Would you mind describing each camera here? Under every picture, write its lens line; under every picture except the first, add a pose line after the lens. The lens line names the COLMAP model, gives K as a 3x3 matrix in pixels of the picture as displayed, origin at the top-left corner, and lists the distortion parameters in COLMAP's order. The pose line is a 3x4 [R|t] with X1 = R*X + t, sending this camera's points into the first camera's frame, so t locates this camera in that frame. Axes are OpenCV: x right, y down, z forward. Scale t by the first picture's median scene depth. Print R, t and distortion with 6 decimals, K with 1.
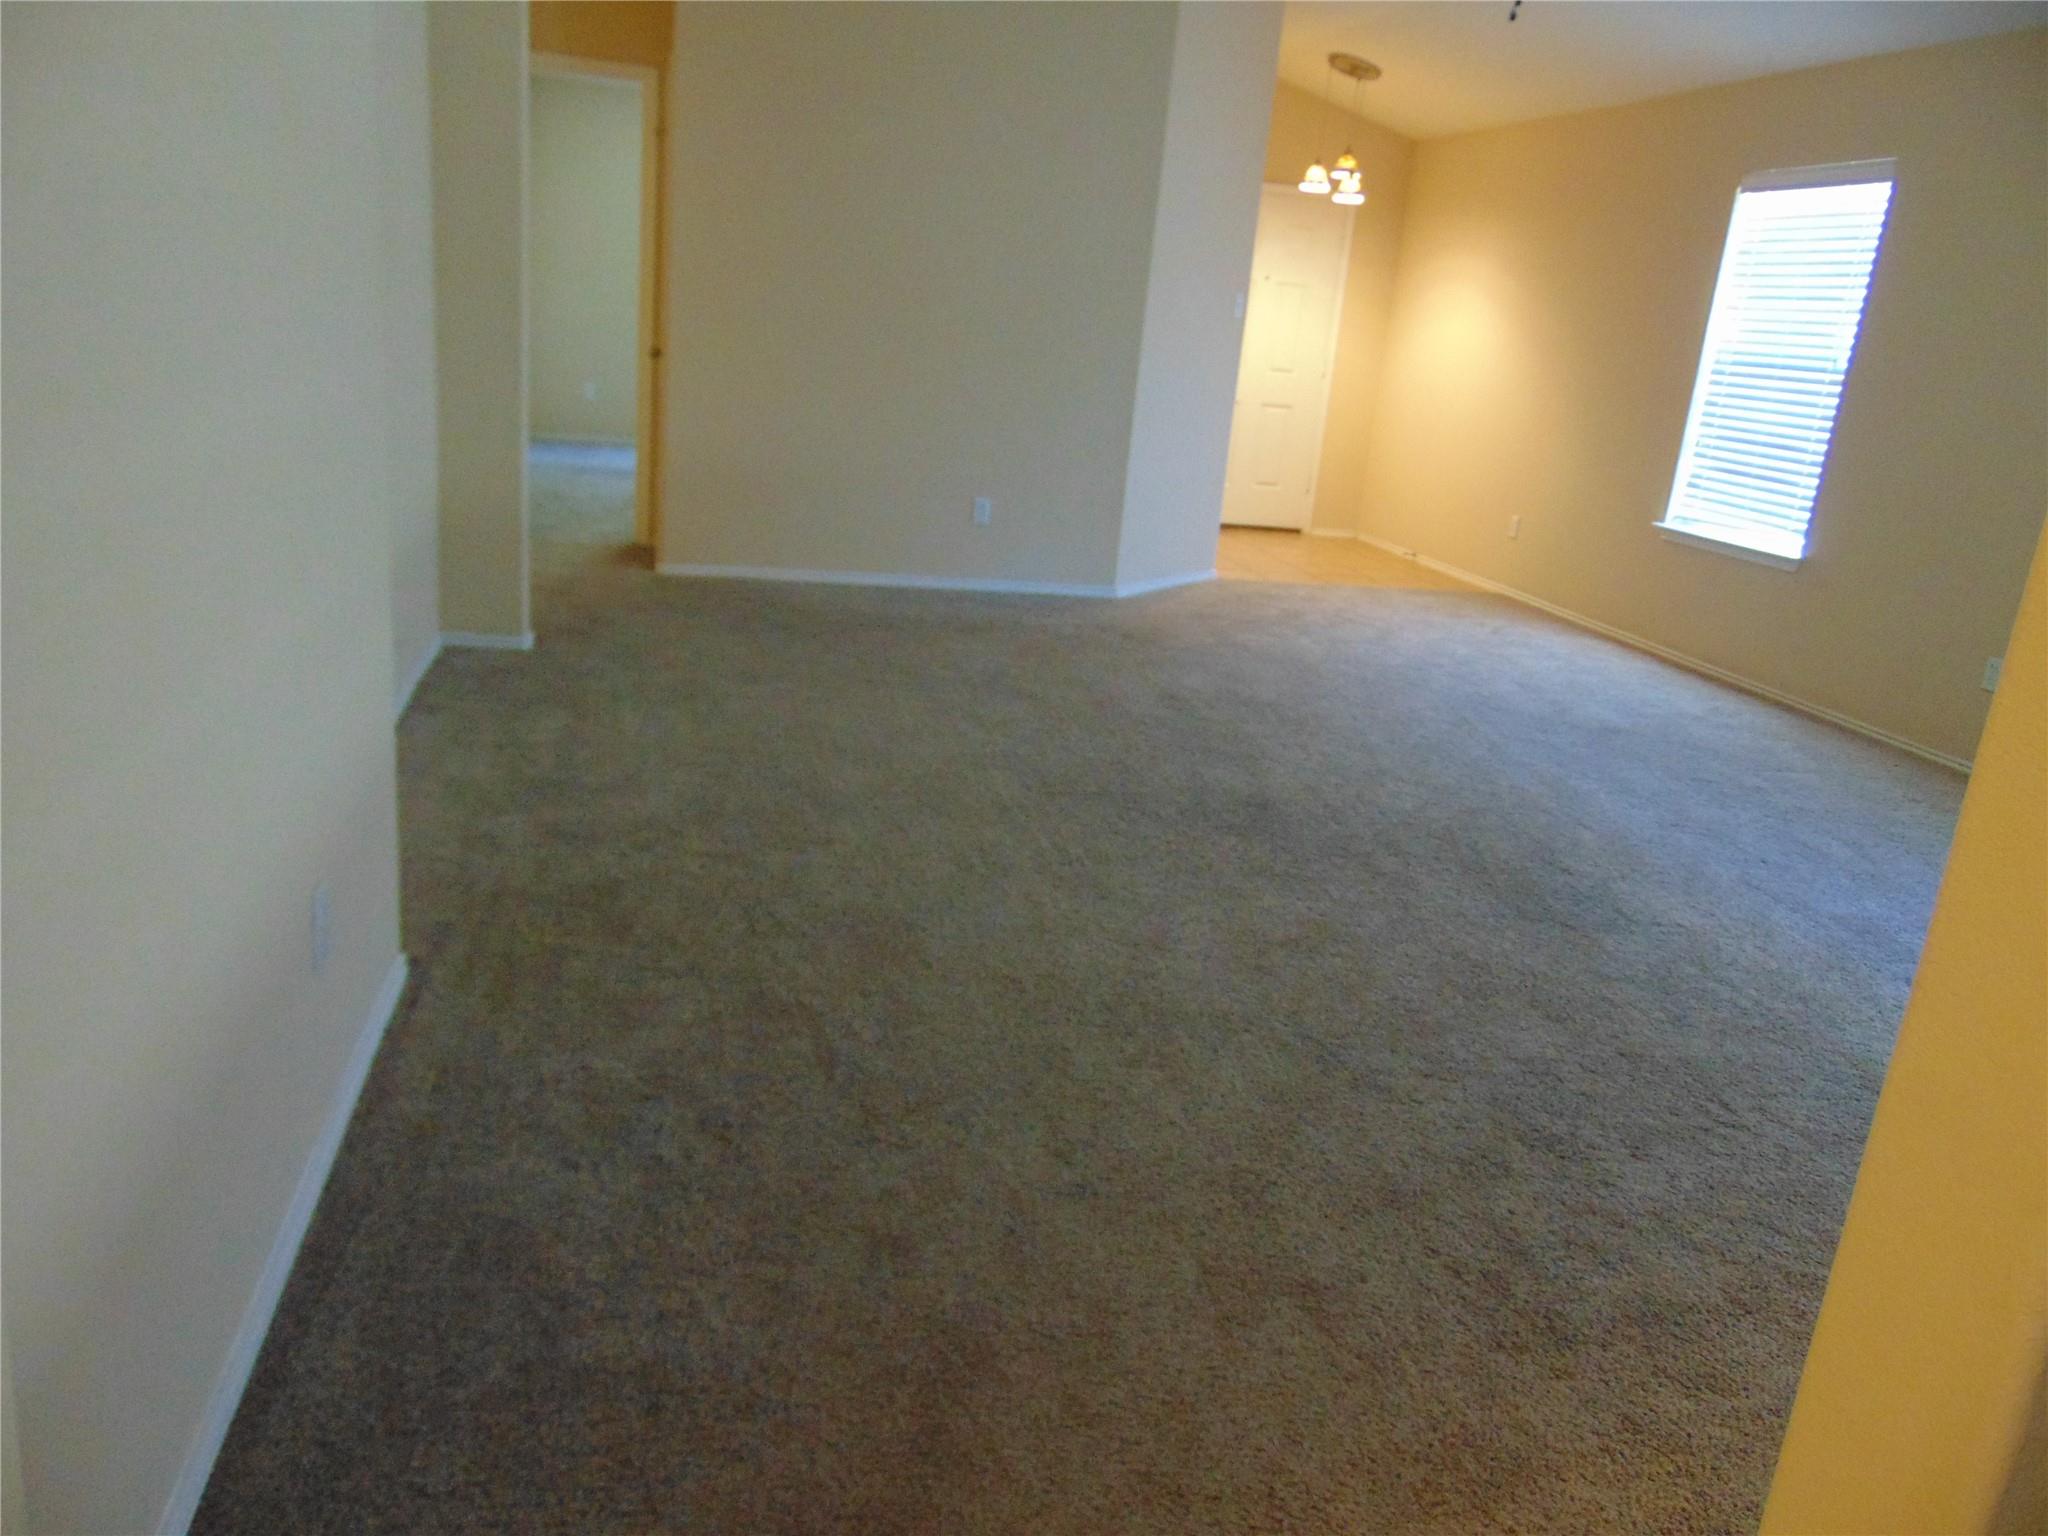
lens RADIAL K [[1517.7, 0, 1025.0], [0, 1517.7, 763.6], [0, 0, 1]] dist [-0.003753, -0.006325]
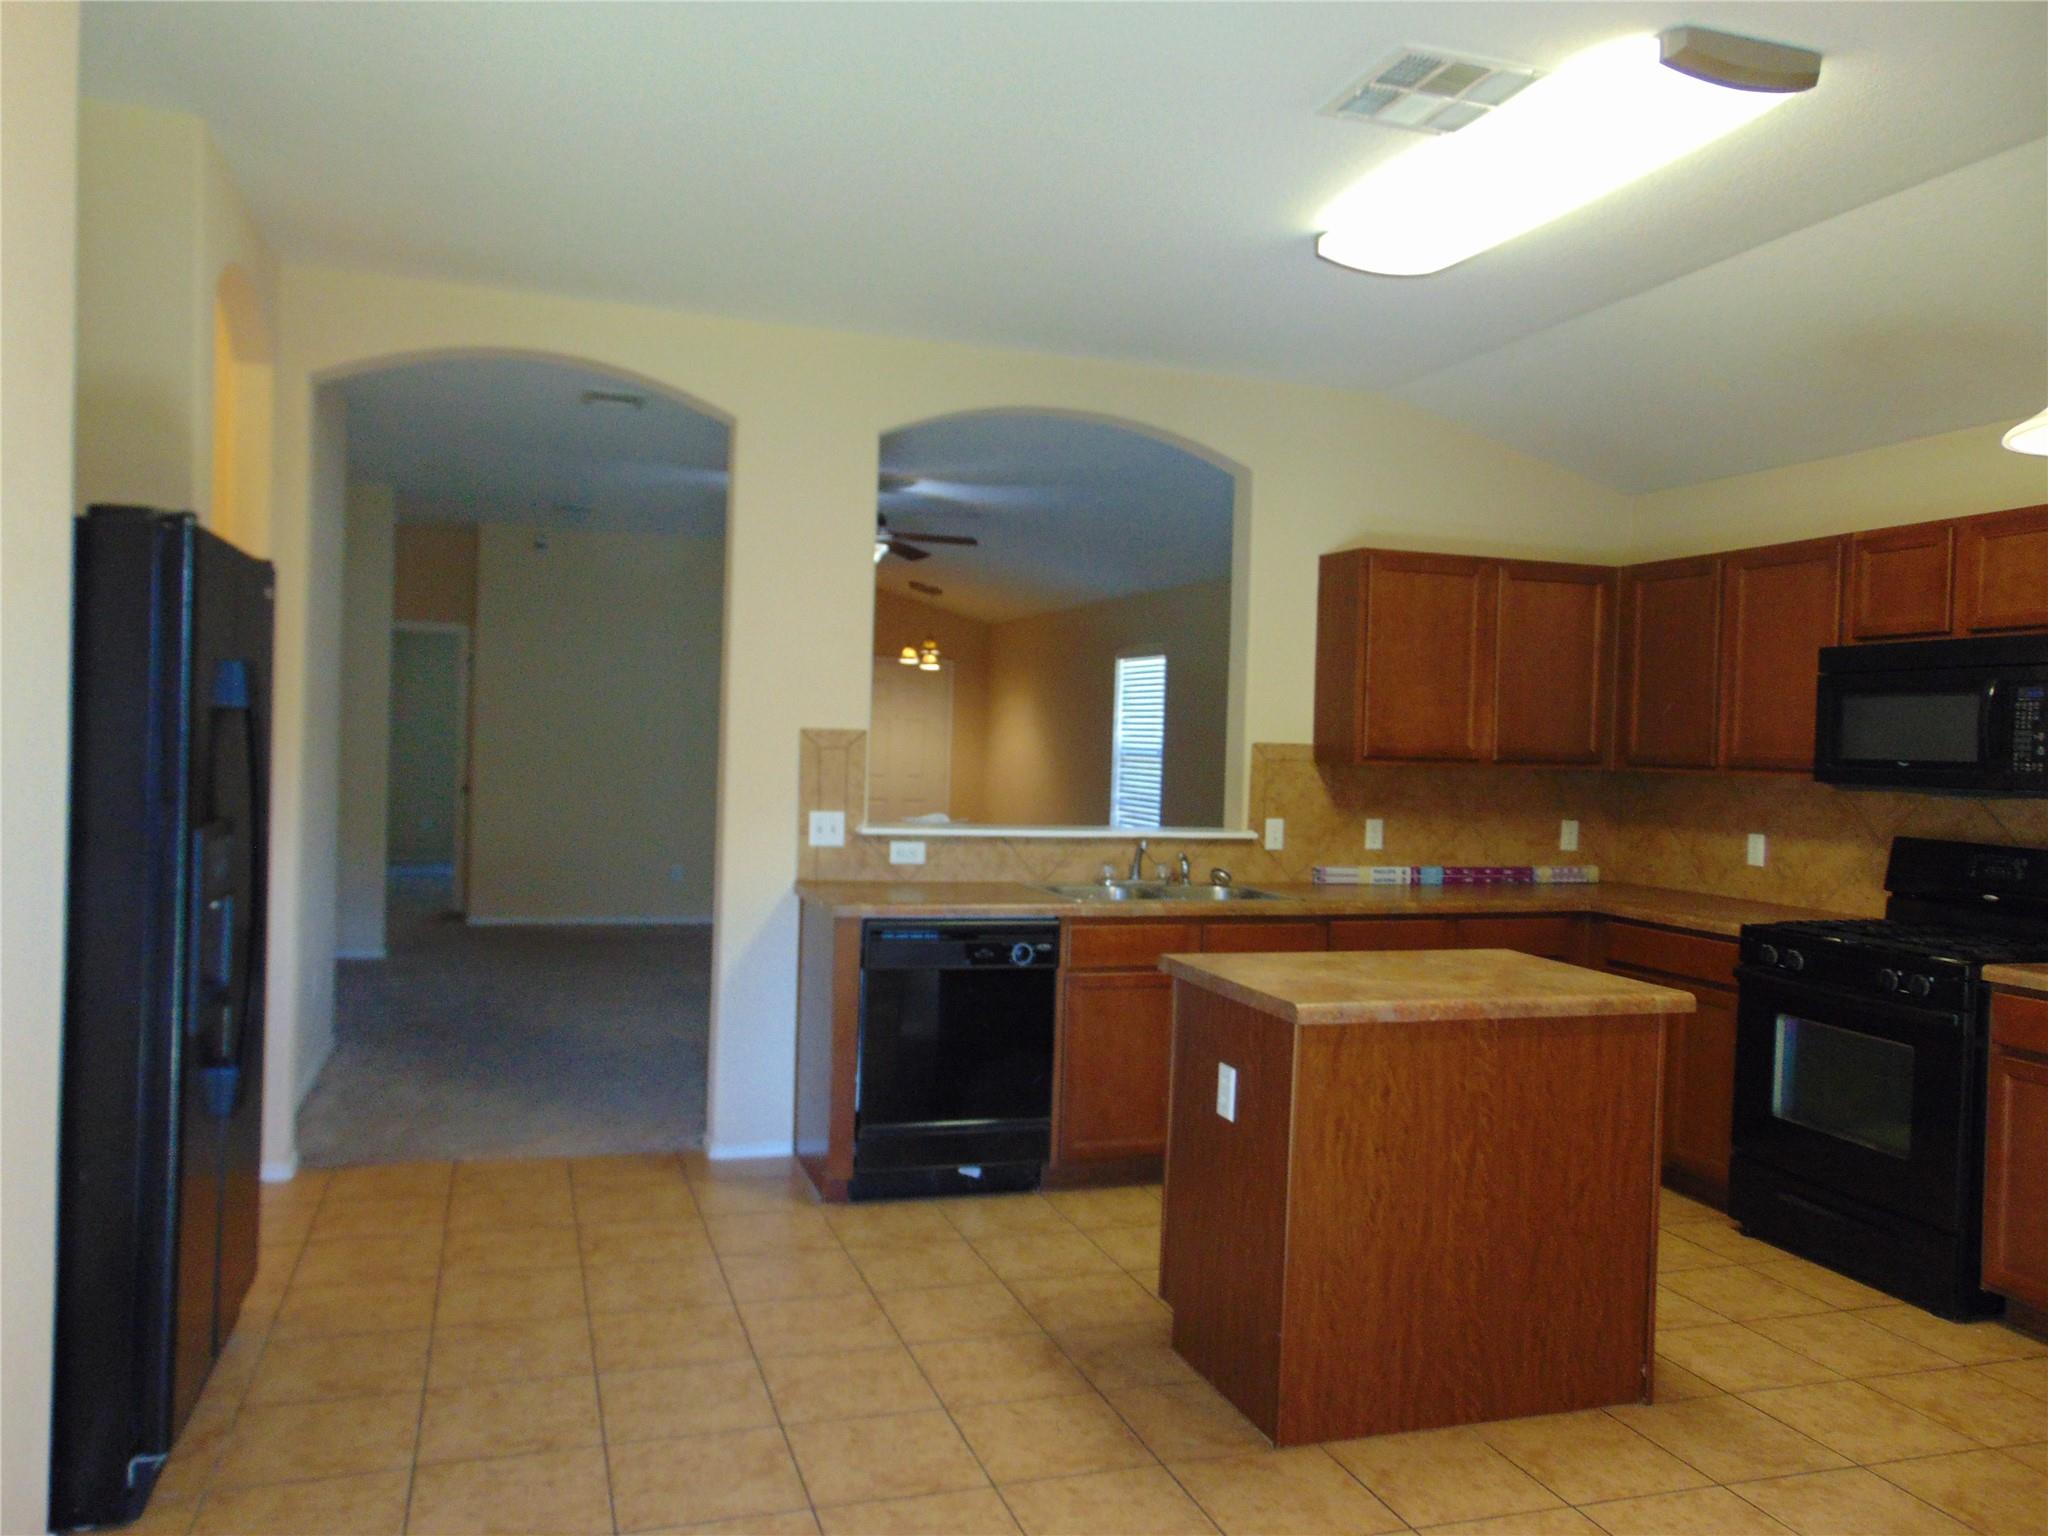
lens RADIAL K [[1517.7, 0, 1018.6], [0, 1517.7, 769.3], [0, 0, 1]] dist [-0.003753, -0.006325]
pose [[0.988620, -0.057429, 0.139039, 0.081432], [0.092978, 0.959852, -0.264649, 0.142313], [-0.118258, 0.274565, 0.954269, -0.449586]]
